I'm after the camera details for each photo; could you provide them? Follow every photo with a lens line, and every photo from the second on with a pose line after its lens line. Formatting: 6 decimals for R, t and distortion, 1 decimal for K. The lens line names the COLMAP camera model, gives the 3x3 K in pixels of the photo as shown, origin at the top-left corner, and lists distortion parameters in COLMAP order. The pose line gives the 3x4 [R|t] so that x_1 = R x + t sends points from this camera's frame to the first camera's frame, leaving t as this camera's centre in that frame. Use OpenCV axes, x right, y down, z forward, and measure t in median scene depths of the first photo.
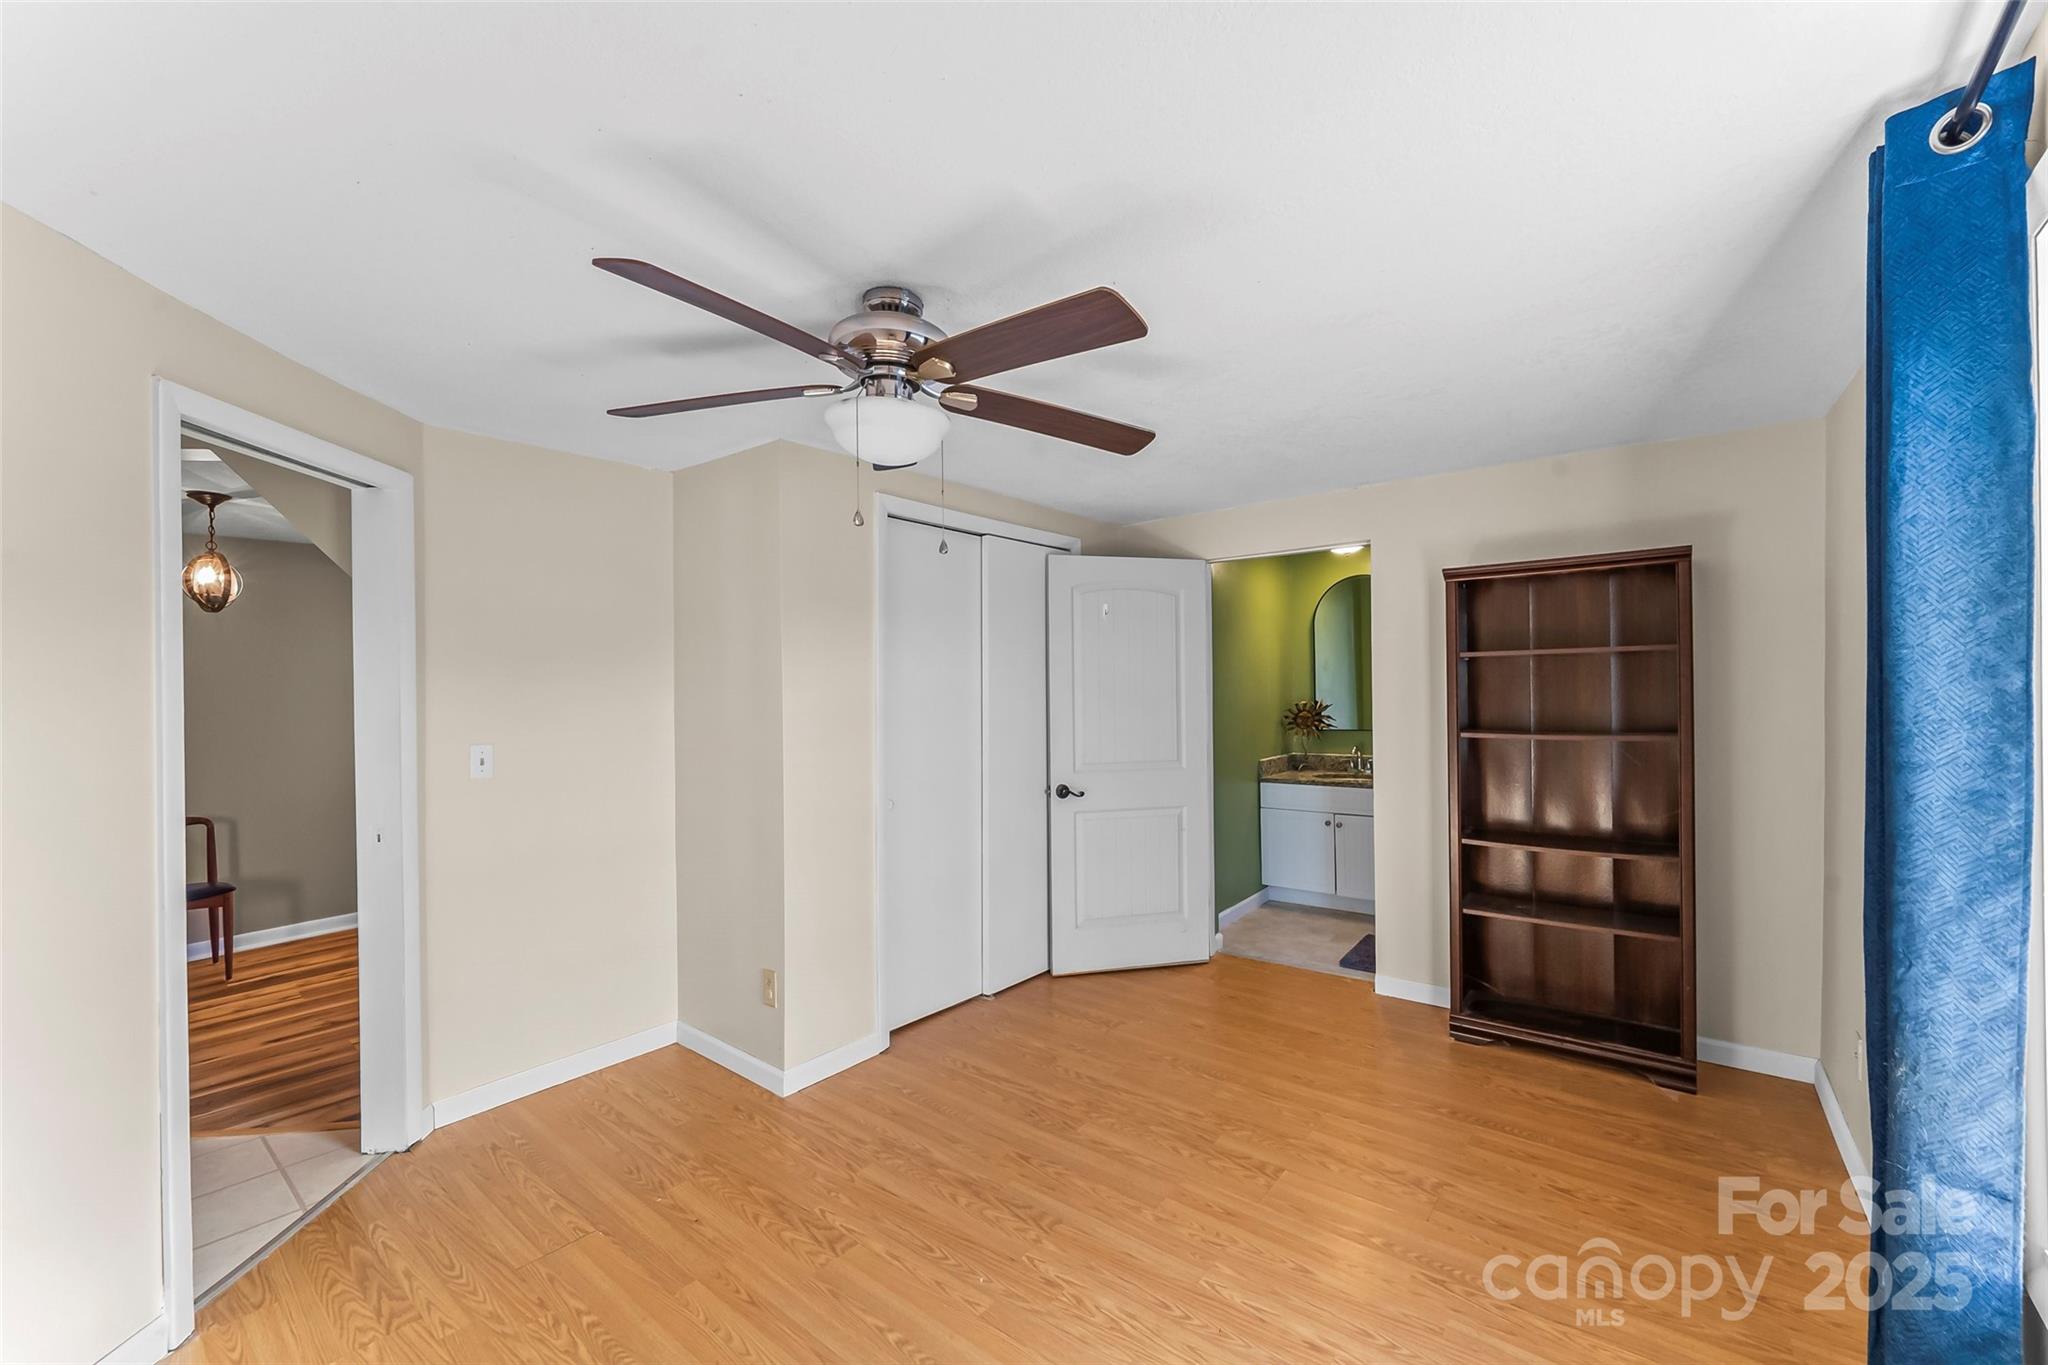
lens RADIAL K [[849.9, 0, 1025.1], [0, 849.9, 688.2], [0, 0, 1]] dist [-0.000395, 0.000227]
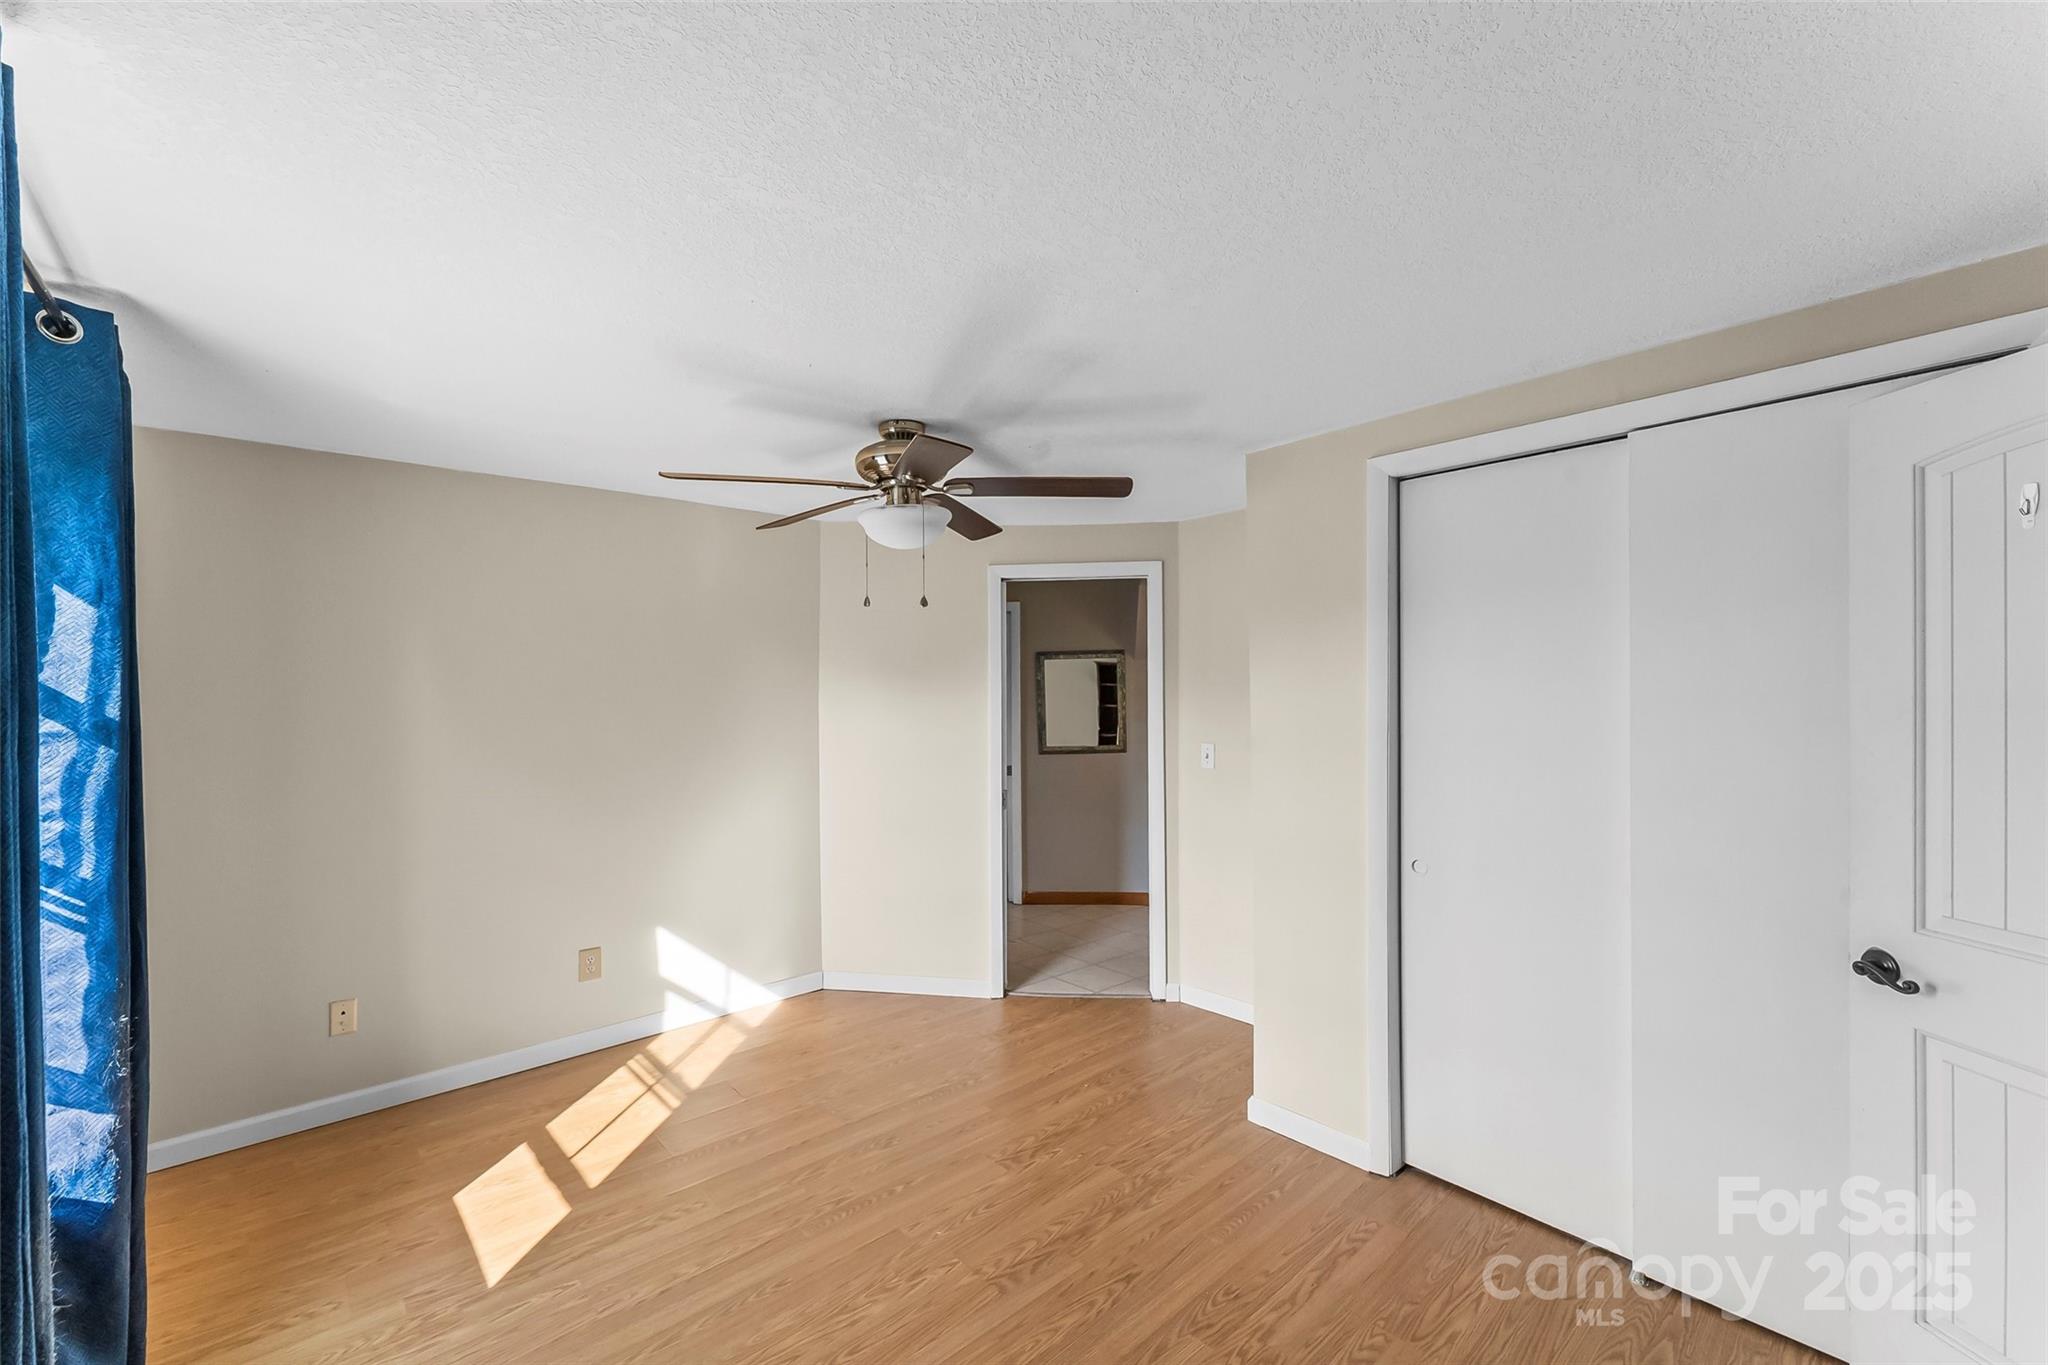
lens RADIAL K [[849.9, 0, 1029.0], [0, 849.9, 692.2], [0, 0, 1]] dist [-0.000395, 0.000227]
pose [[-0.171663, 0.011406, -0.985090, 0.741701], [0.012396, 0.999879, 0.009417, -0.032233], [0.985078, -0.010595, -0.171784, 0.933513]]
